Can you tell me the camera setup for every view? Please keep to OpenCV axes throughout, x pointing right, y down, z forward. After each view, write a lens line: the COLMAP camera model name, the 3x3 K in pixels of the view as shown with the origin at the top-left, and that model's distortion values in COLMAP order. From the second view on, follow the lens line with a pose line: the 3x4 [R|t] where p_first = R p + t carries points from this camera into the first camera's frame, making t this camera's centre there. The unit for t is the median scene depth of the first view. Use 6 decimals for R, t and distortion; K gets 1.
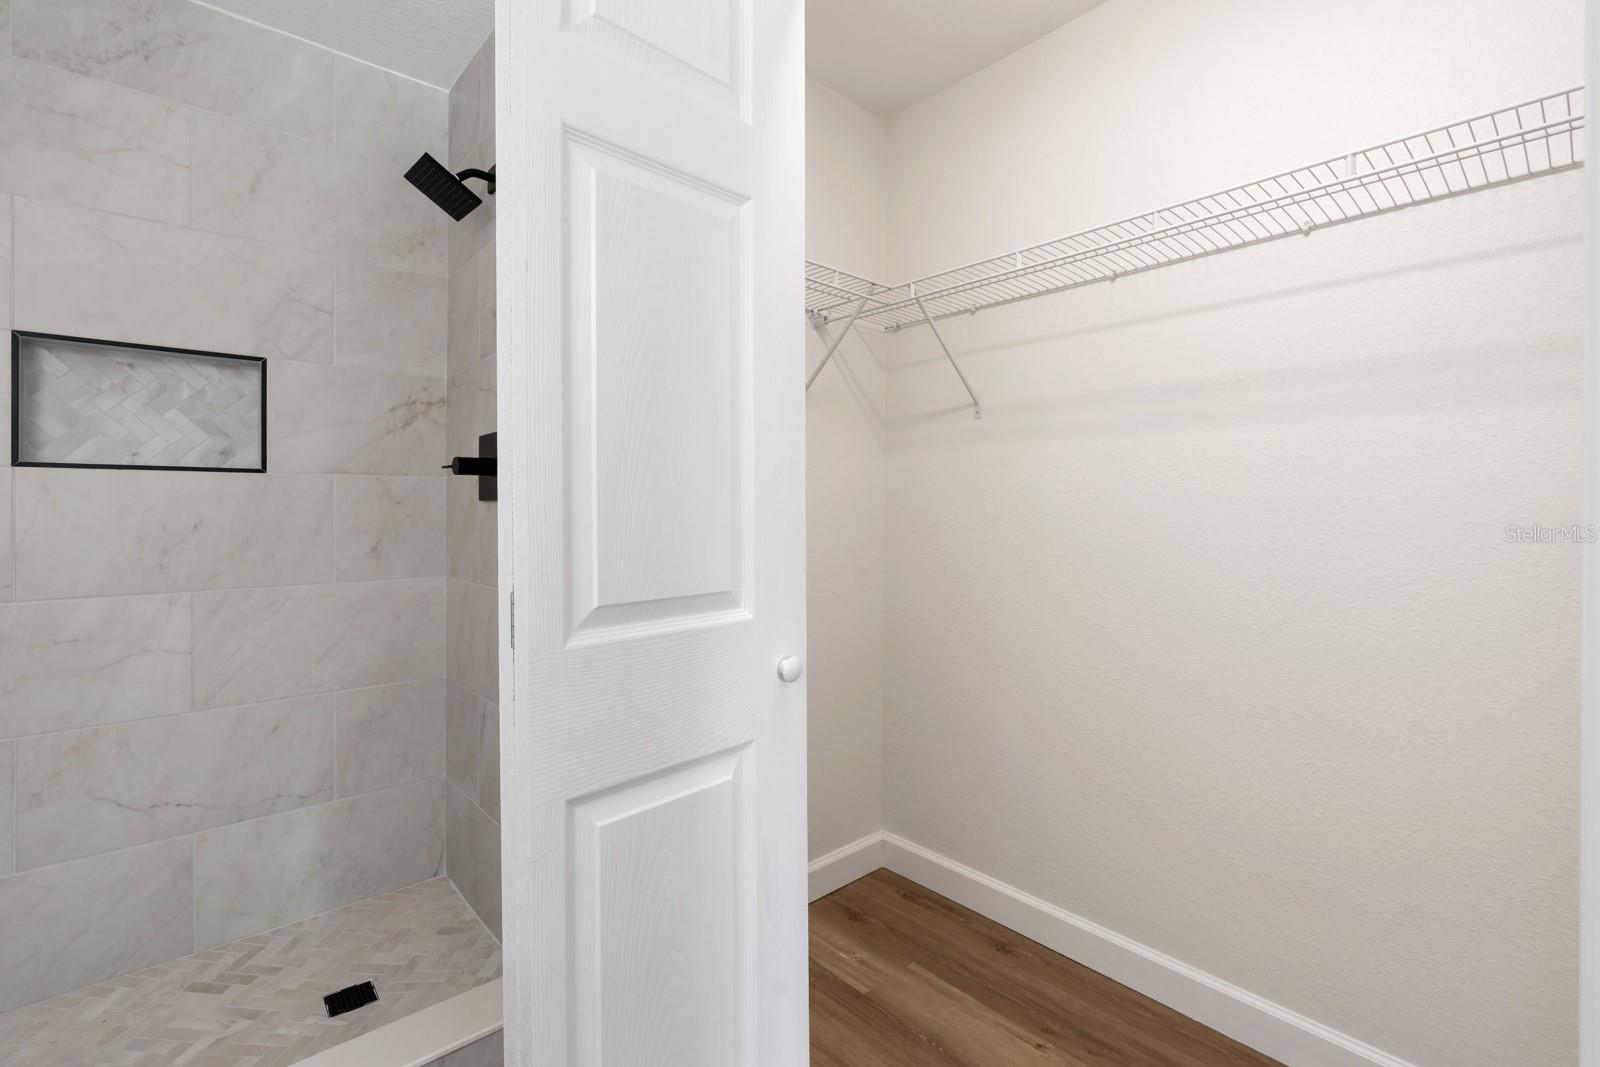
lens RADIAL K [[727.5, 0, 799.3], [0, 727.5, 510.7], [0, 0, 1]] dist [-0.004526, 0.002390]
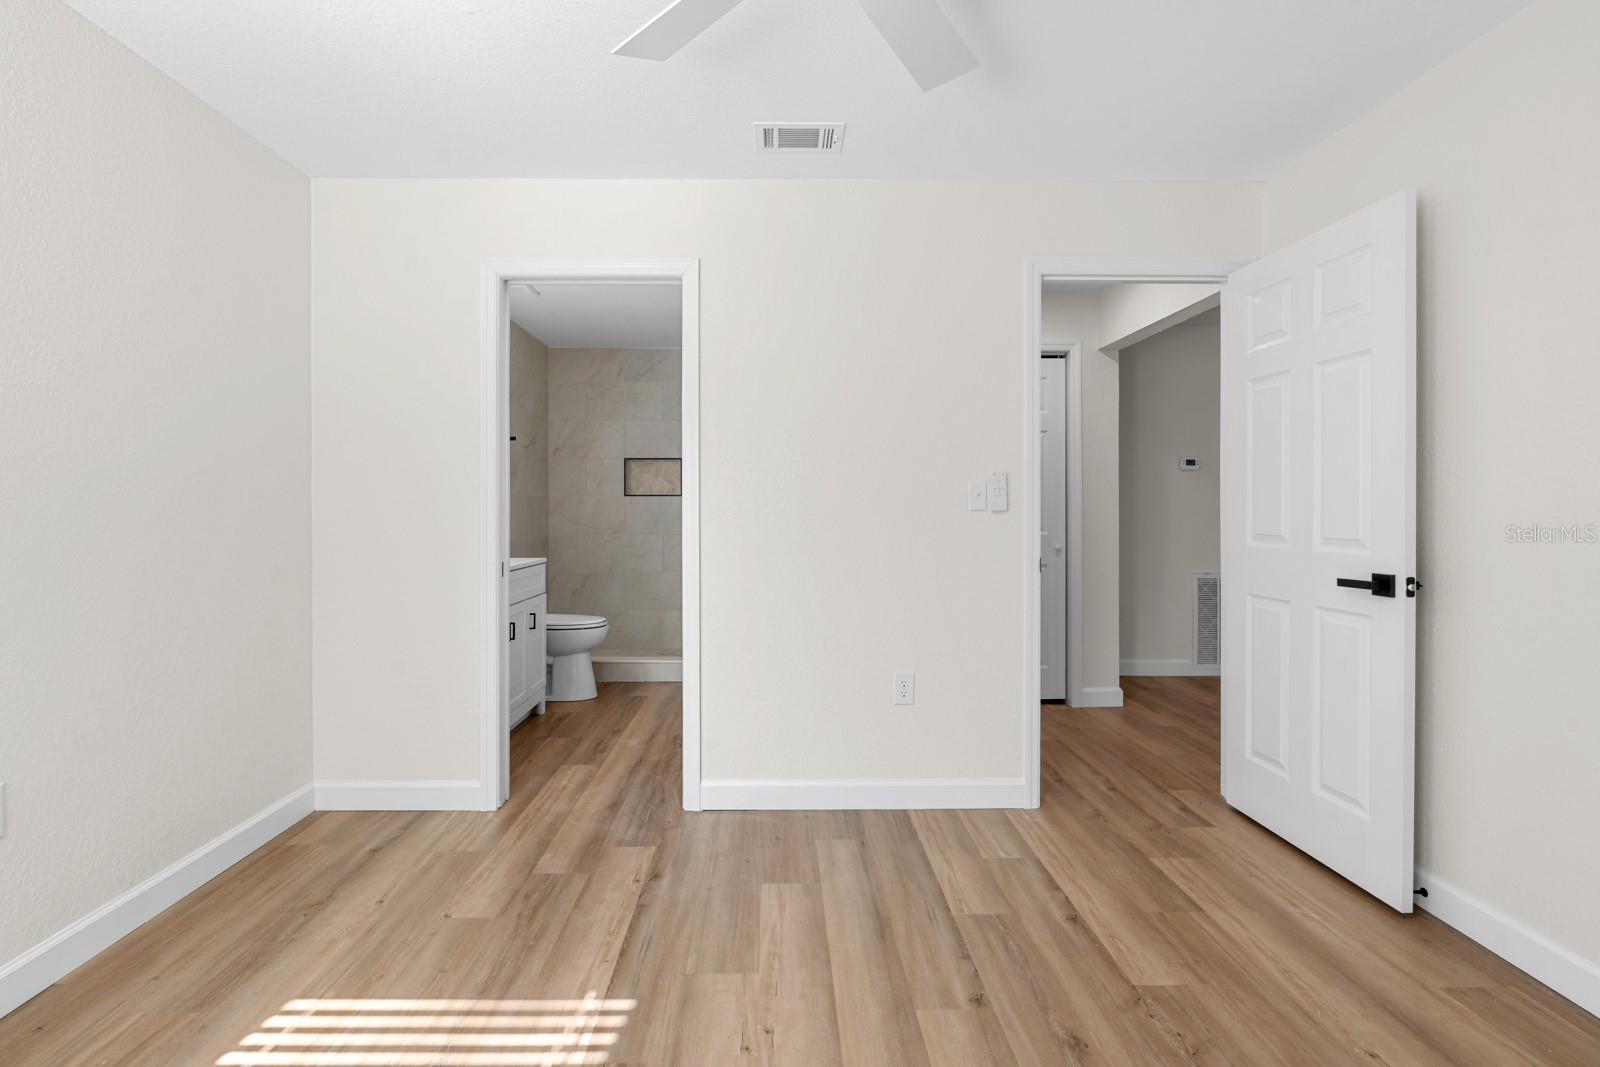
lens RADIAL K [[727.5, 0, 808.5], [0, 727.5, 511.9], [0, 0, 1]] dist [-0.004526, 0.002390]
pose [[0.775968, 0.007737, -0.630725, 1.673053], [-0.002262, 0.999952, 0.009483, -0.018960], [0.630769, -0.005932, 0.775948, -1.073513]]
